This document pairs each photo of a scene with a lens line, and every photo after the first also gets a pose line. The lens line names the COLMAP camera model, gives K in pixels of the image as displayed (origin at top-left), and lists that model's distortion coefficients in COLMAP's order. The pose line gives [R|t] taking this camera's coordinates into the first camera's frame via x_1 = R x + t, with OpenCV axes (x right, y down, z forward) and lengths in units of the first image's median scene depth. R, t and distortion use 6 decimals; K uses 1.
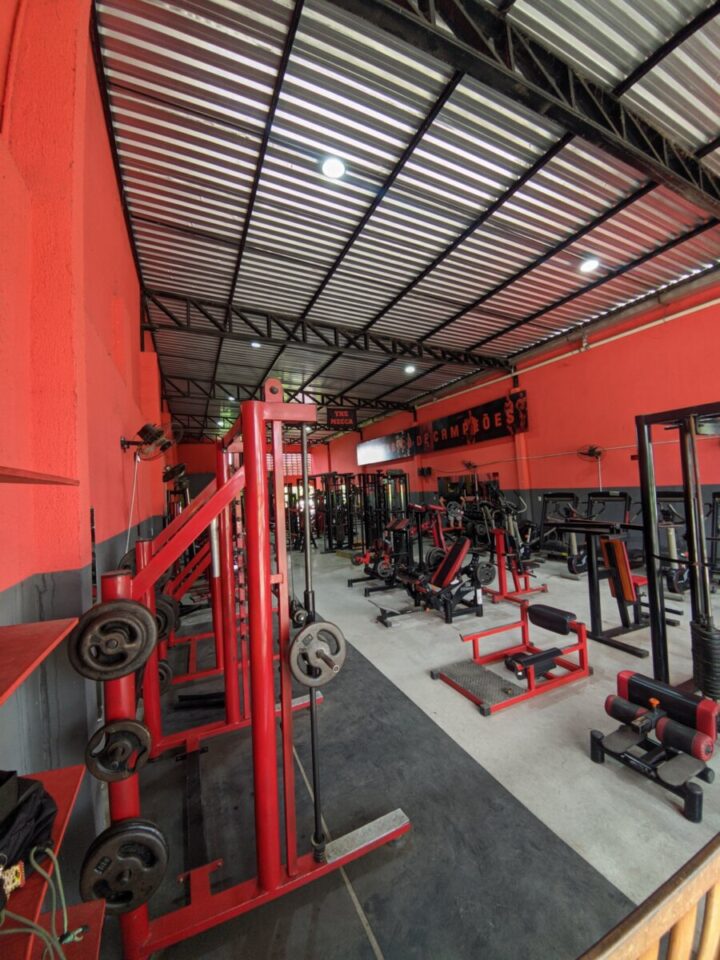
lens RADIAL K [[384.4, 0, 361.4], [0, 384.4, 481.4], [0, 0, 1]] dist [0.001456, -0.000050]
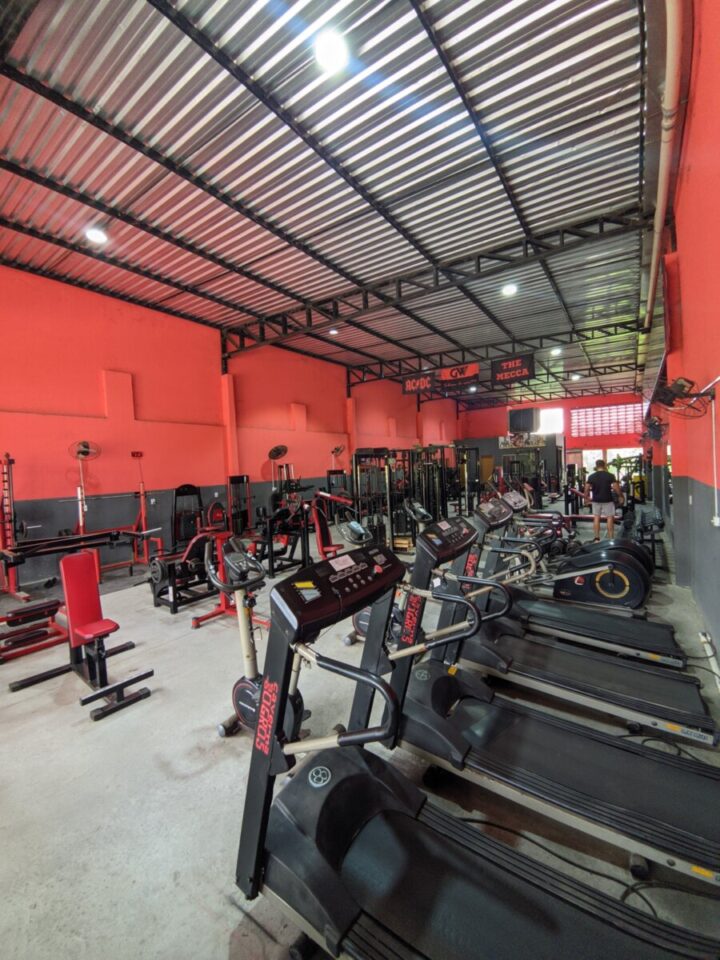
lens RADIAL K [[384.4, 0, 359.3], [0, 384.4, 480.9], [0, 0, 1]] dist [0.001456, -0.000050]
pose [[0.484379, 0.065049, -0.872437, 0.774259], [0.031583, 0.995282, 0.091743, -0.035496], [0.874288, -0.071992, 0.480039, 0.537319]]
